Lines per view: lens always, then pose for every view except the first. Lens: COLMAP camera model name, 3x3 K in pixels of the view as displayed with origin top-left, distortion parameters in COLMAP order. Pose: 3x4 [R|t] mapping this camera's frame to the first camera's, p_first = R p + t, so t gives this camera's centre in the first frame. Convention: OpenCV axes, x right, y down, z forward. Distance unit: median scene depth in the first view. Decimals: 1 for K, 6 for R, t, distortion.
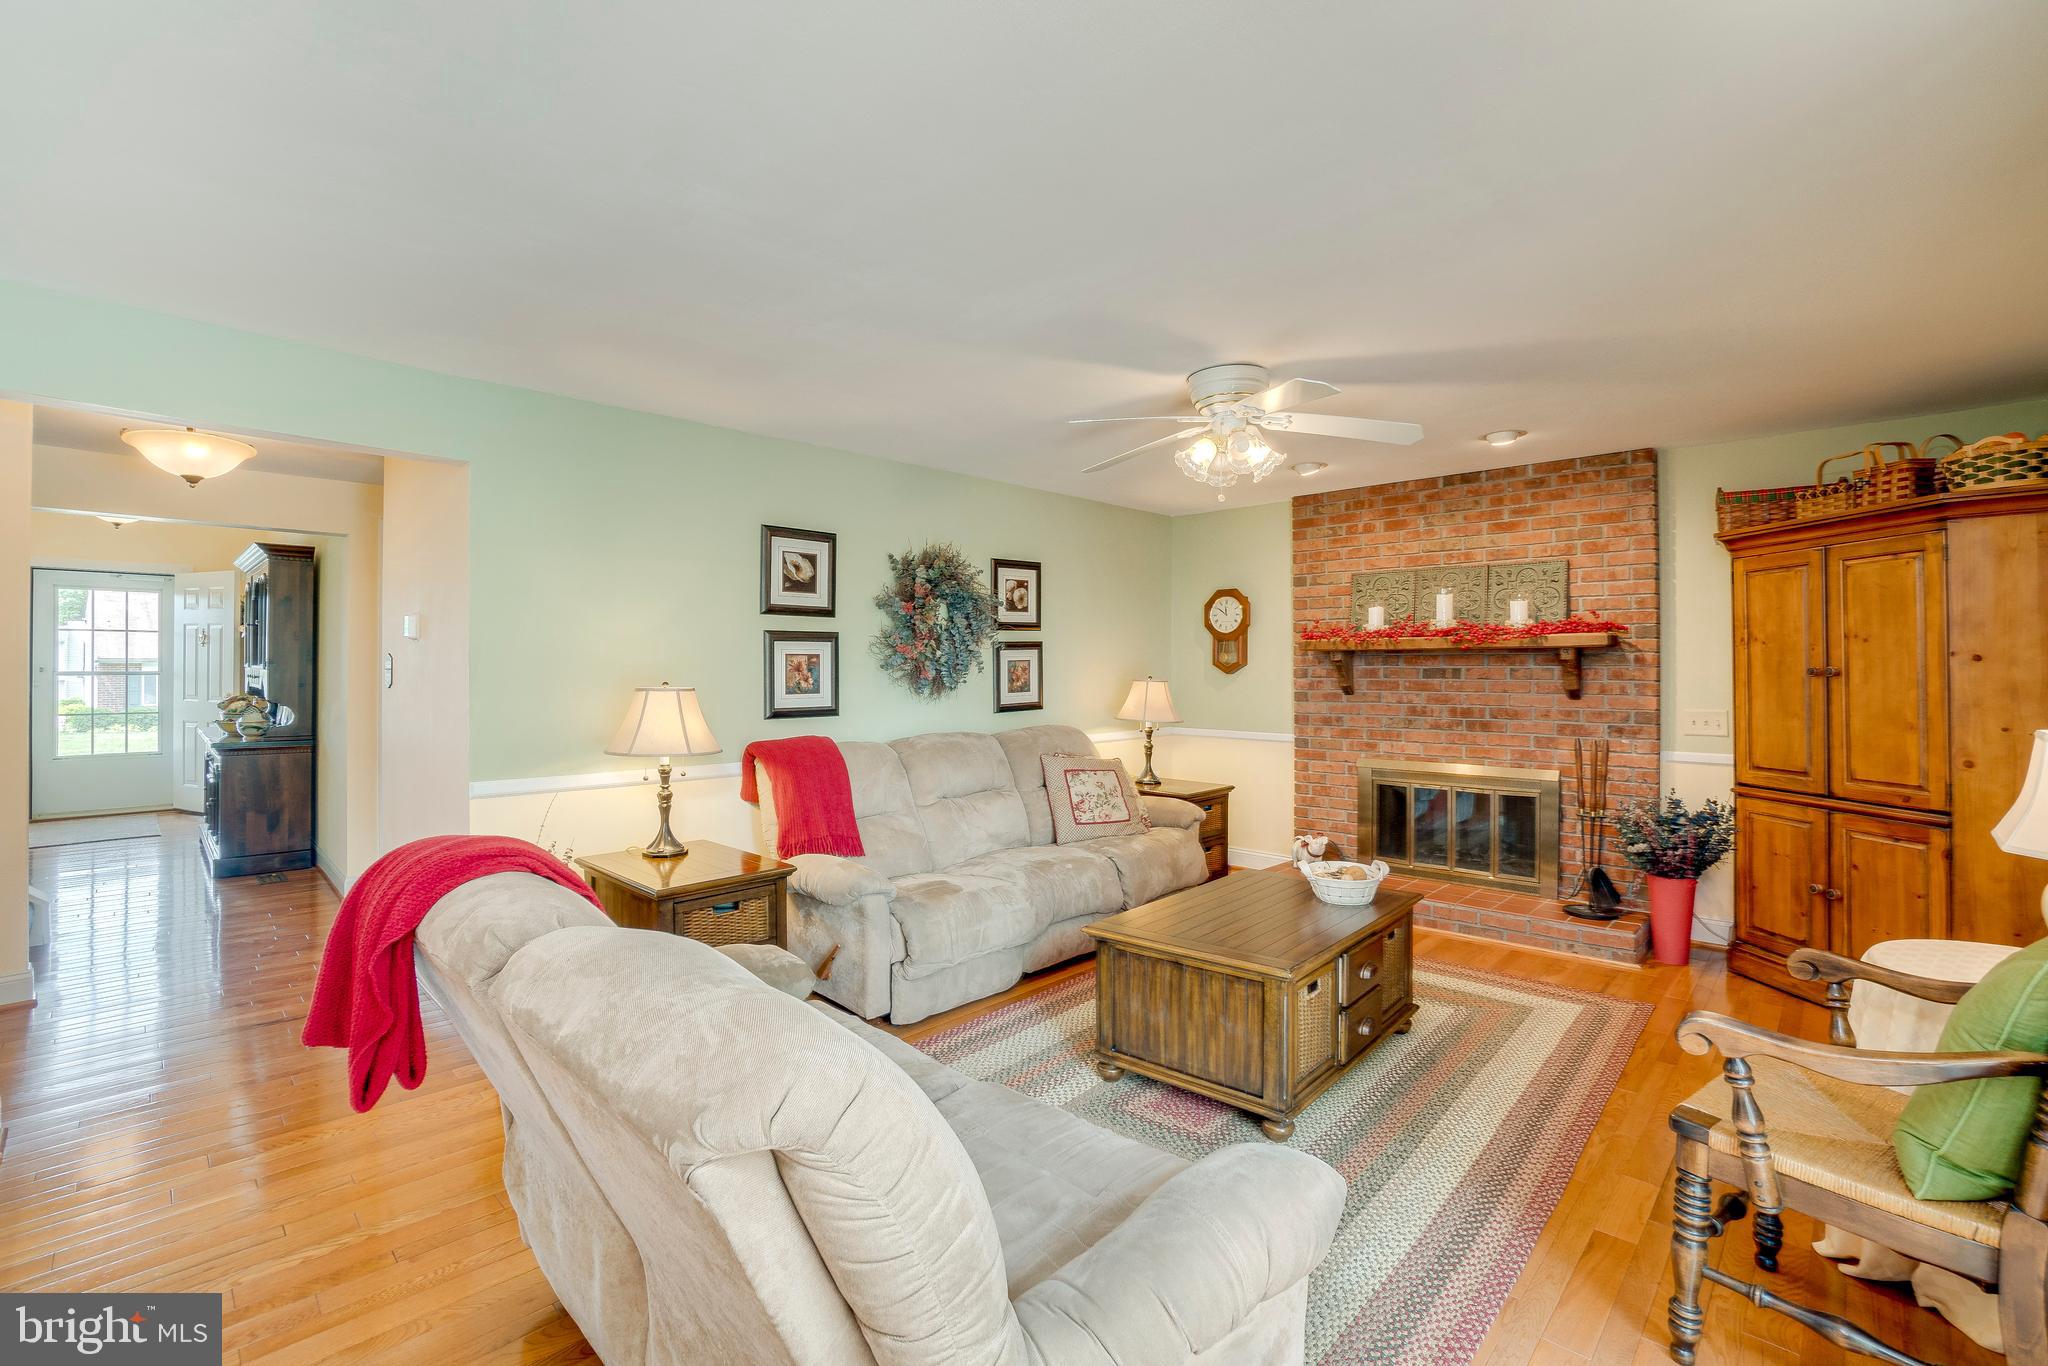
lens RADIAL K [[907.7, 0, 1022.6], [0, 907.7, 668.8], [0, 0, 1]] dist [-0.058004, 0.019440]
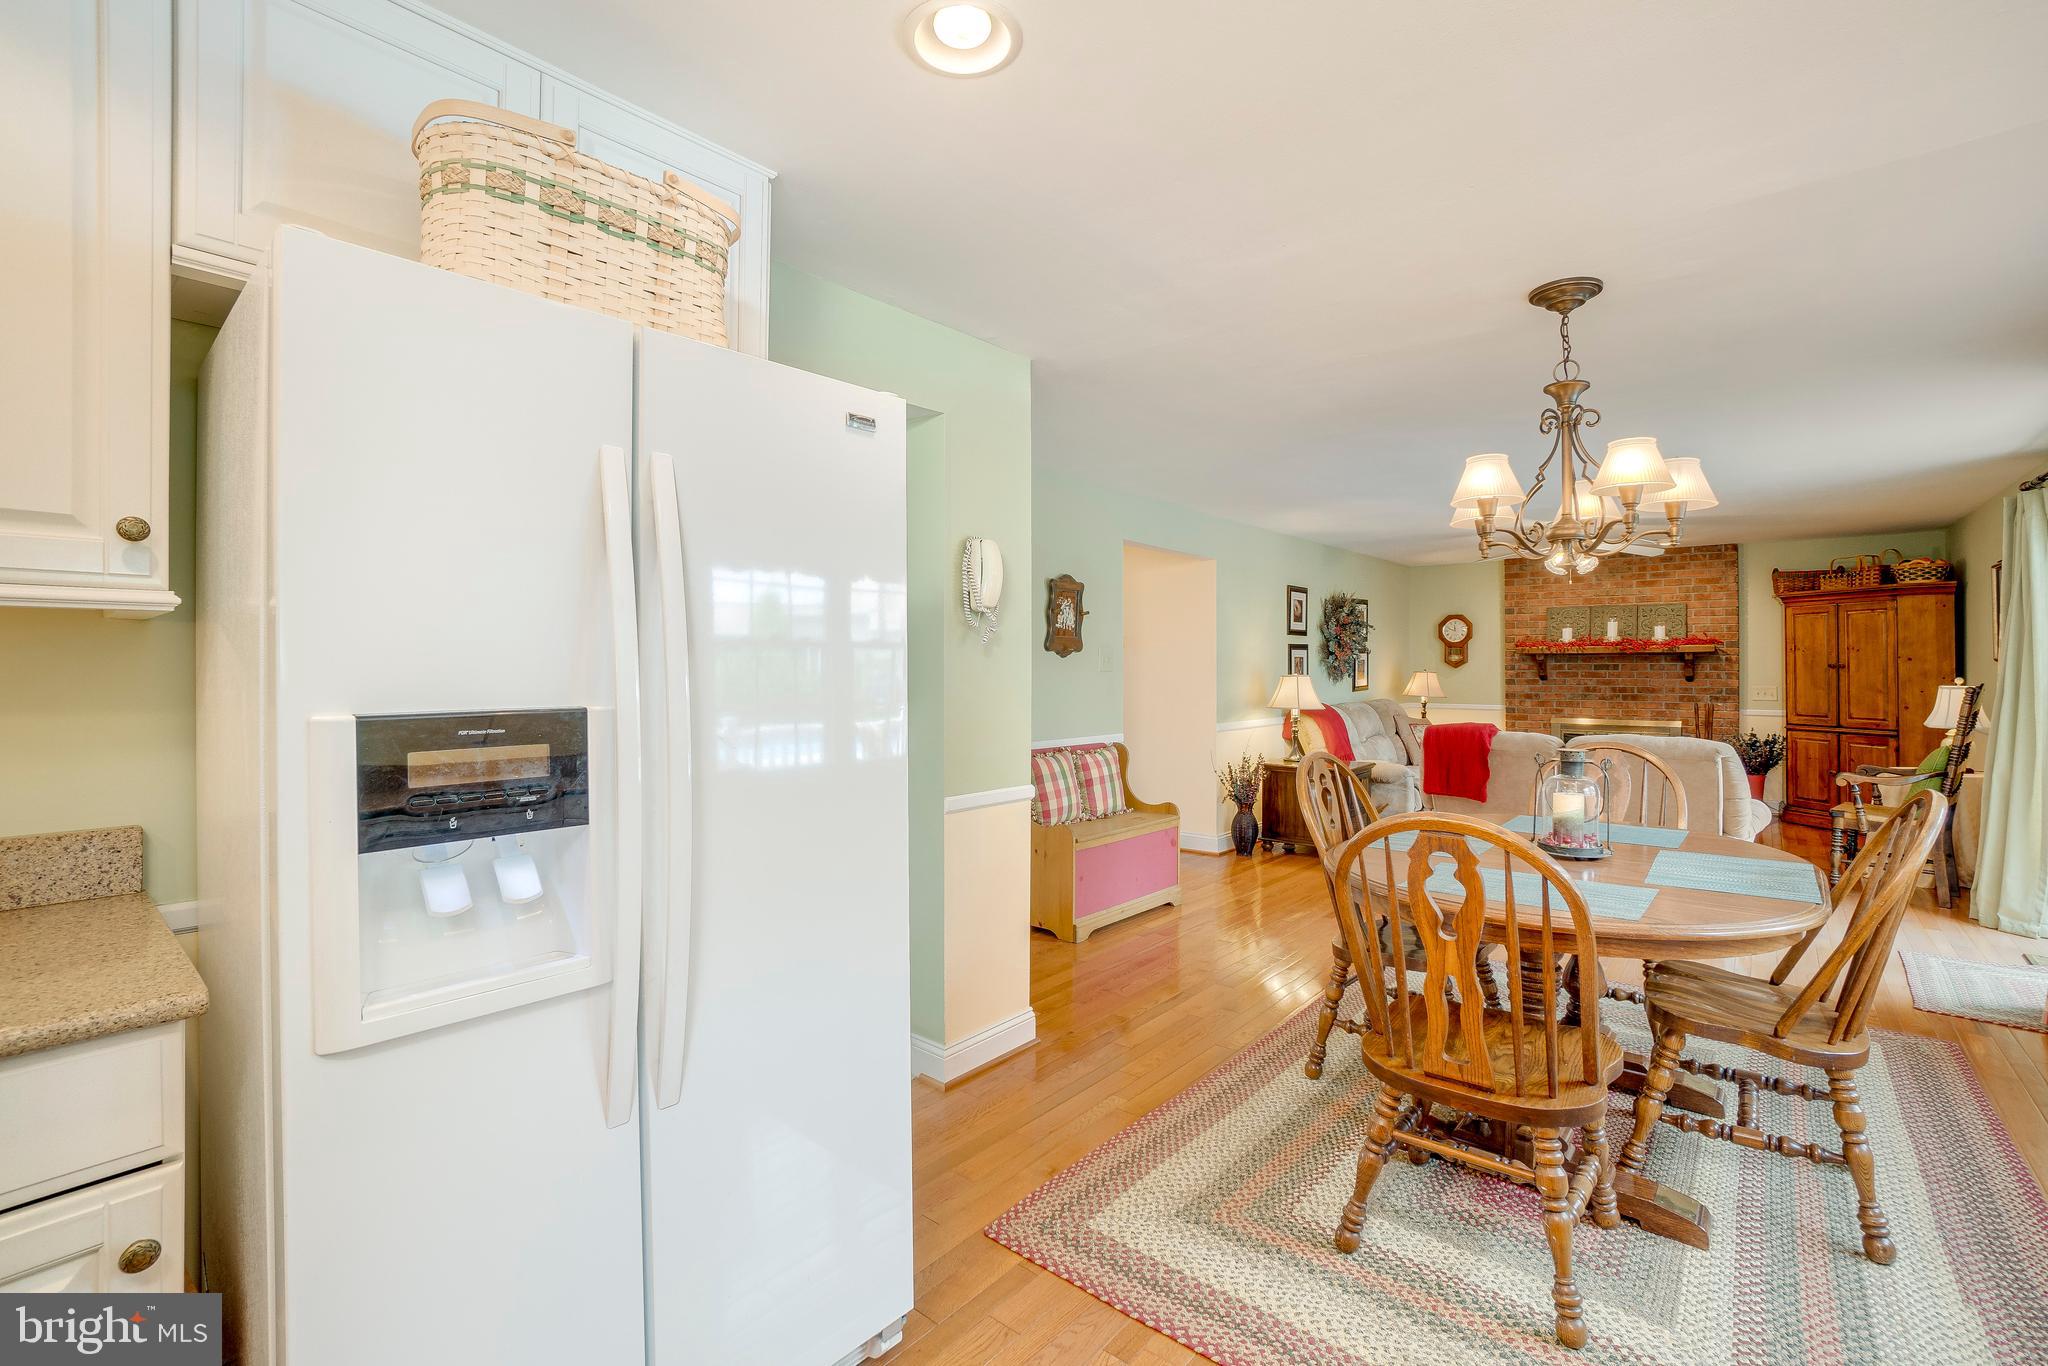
lens RADIAL K [[907.7, 0, 1020.9], [0, 907.7, 668.2], [0, 0, 1]] dist [-0.058004, 0.019440]
pose [[0.997835, -0.002172, 0.065726, -0.845228], [0.001974, 0.999993, 0.003066, -0.000590], [-0.065732, -0.002930, 0.997833, -0.689384]]
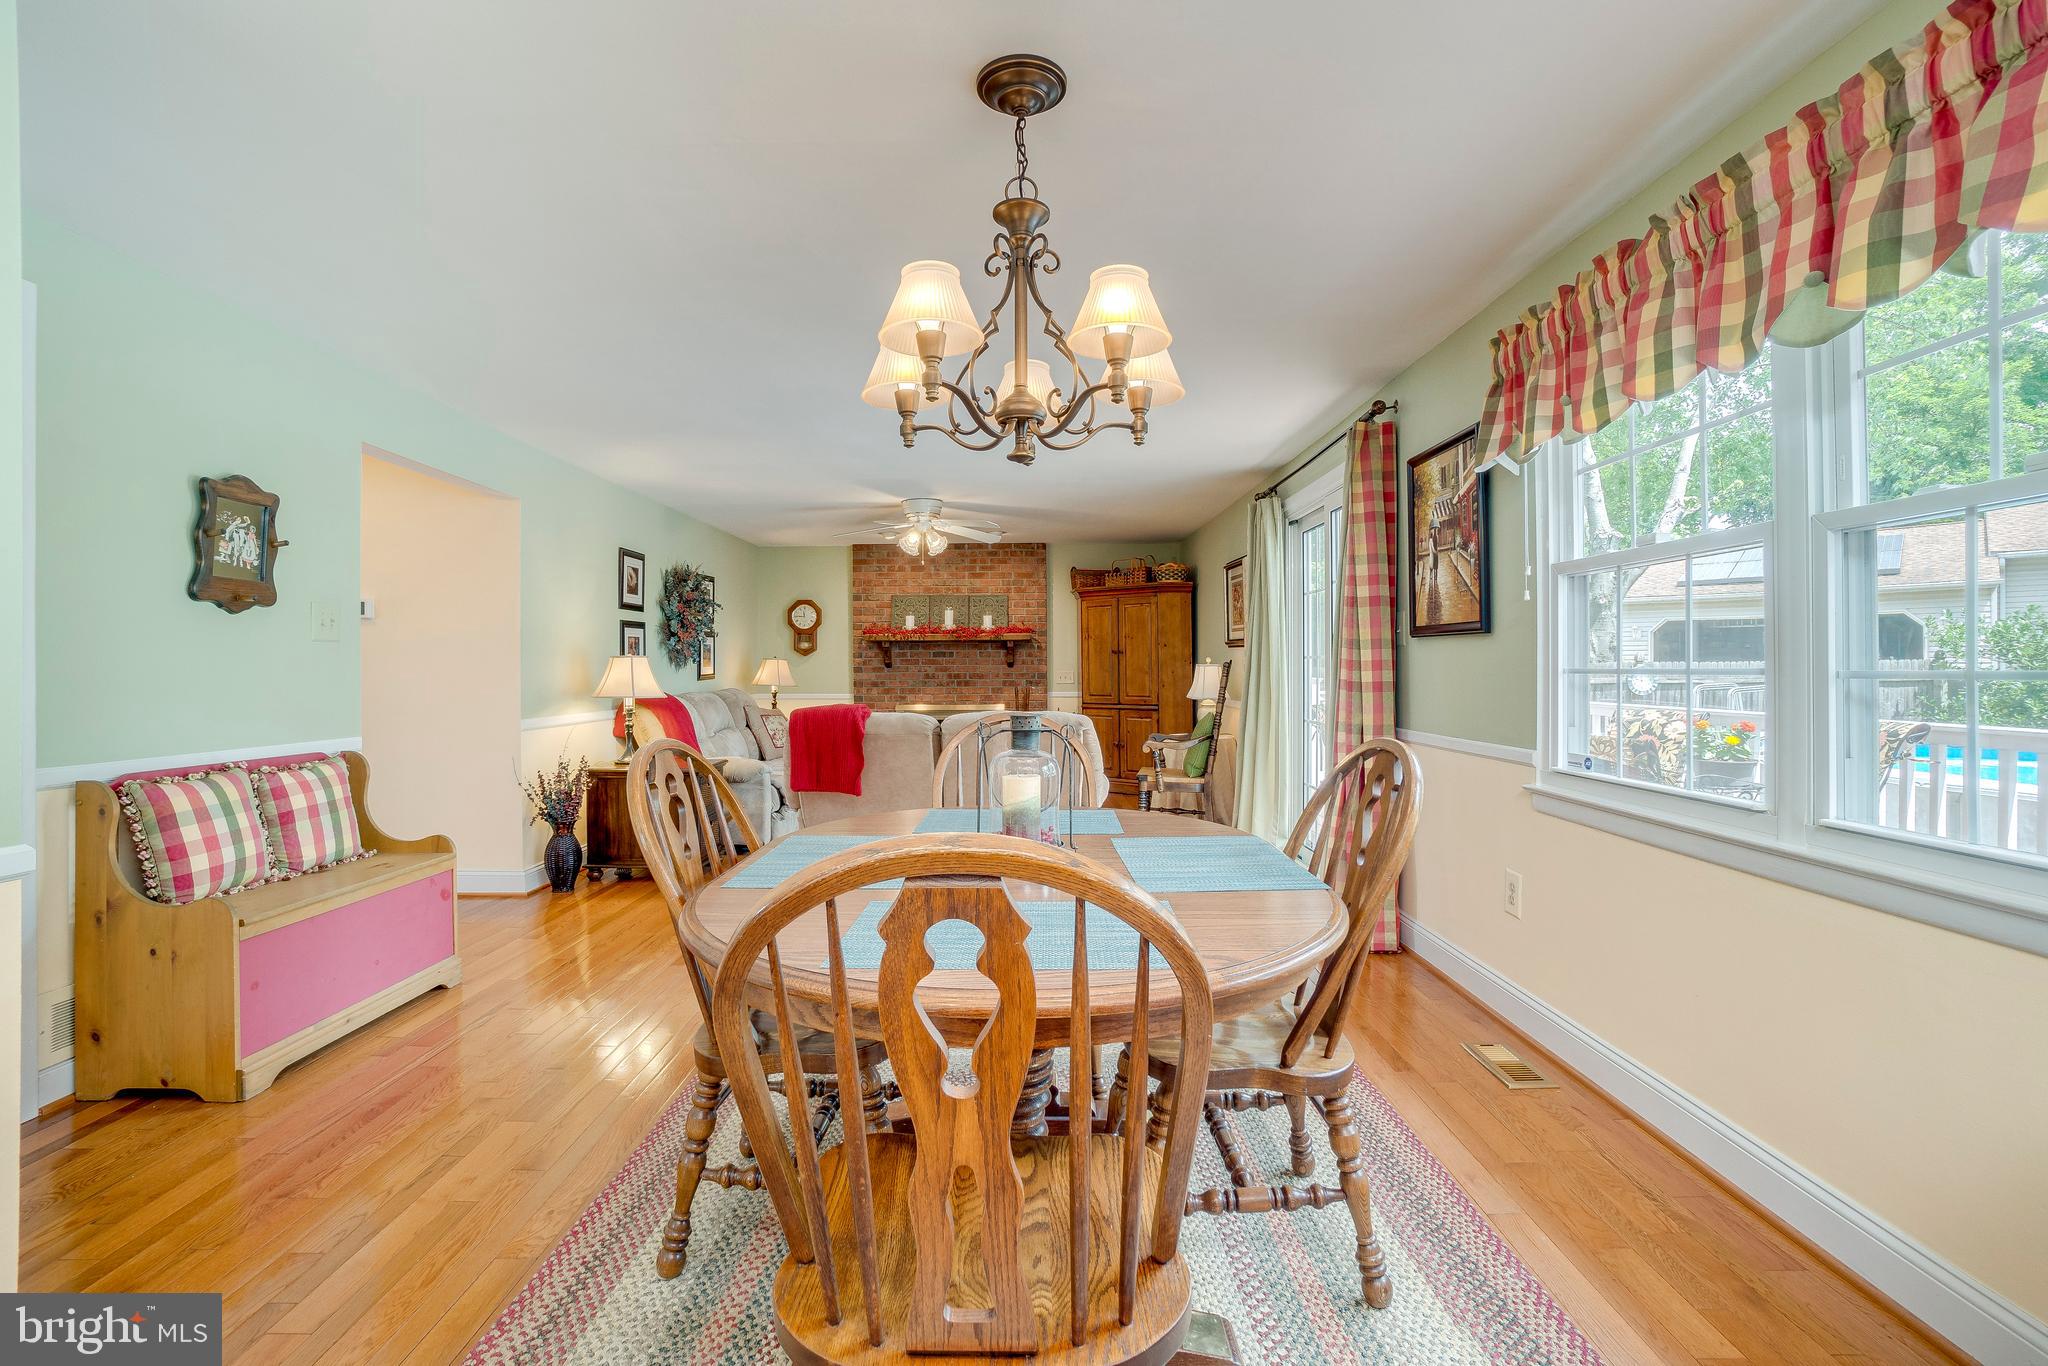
lens RADIAL K [[907.7, 0, 1016.1], [0, 907.7, 669.4], [0, 0, 1]] dist [-0.058004, 0.019440]
pose [[0.721223, -0.005588, 0.692680, -0.748989], [0.004336, 0.999984, 0.003553, 0.031916], [-0.692689, 0.000441, 0.721236, -0.441590]]
